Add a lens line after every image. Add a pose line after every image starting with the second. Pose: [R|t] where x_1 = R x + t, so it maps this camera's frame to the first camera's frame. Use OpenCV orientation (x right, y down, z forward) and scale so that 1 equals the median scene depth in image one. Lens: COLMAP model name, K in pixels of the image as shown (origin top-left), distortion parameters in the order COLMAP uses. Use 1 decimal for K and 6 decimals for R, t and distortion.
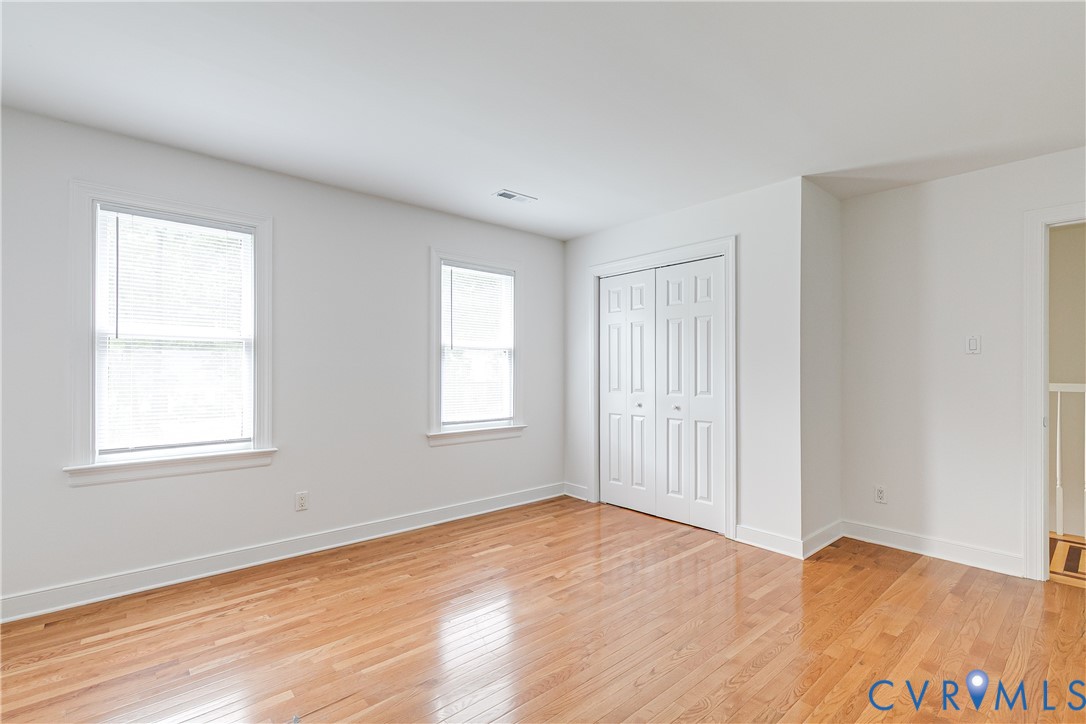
lens RADIAL K [[501.8, 0, 544.8], [0, 501.8, 365.8], [0, 0, 1]] dist [0.008473, -0.002635]
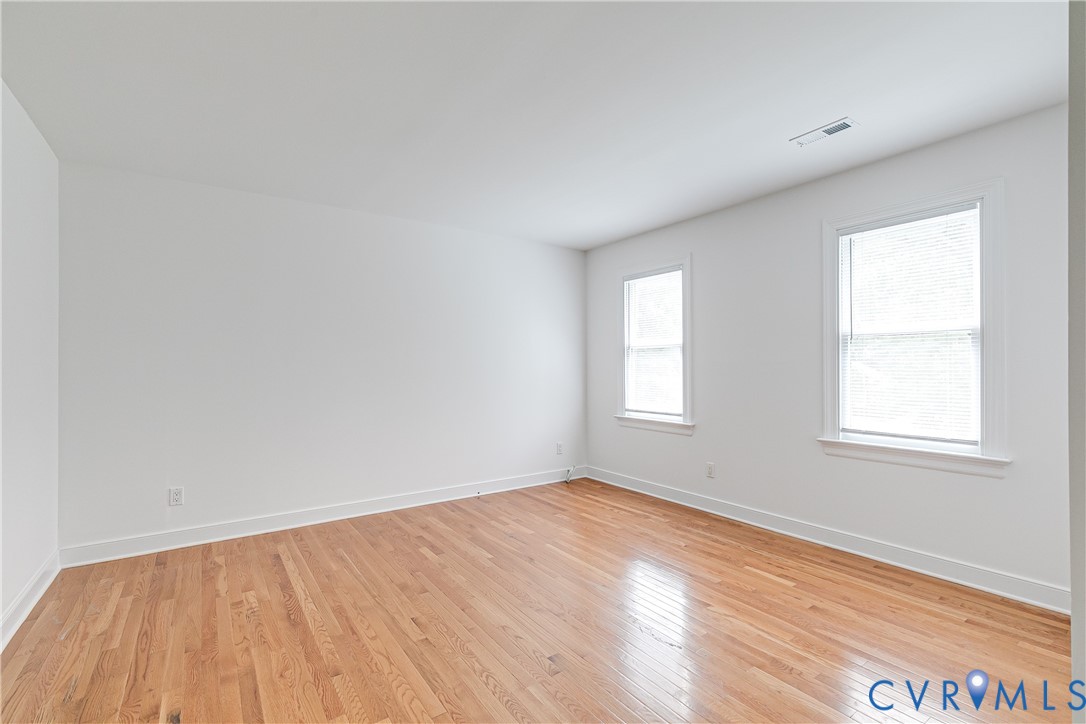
lens RADIAL K [[501.8, 0, 539.9], [0, 501.8, 364.0], [0, 0, 1]] dist [0.008473, -0.002635]
pose [[-0.136156, -0.005979, -0.990669, 0.814960], [0.014644, 0.999860, -0.008048, 0.008466], [0.990579, -0.015604, -0.136049, 0.749512]]
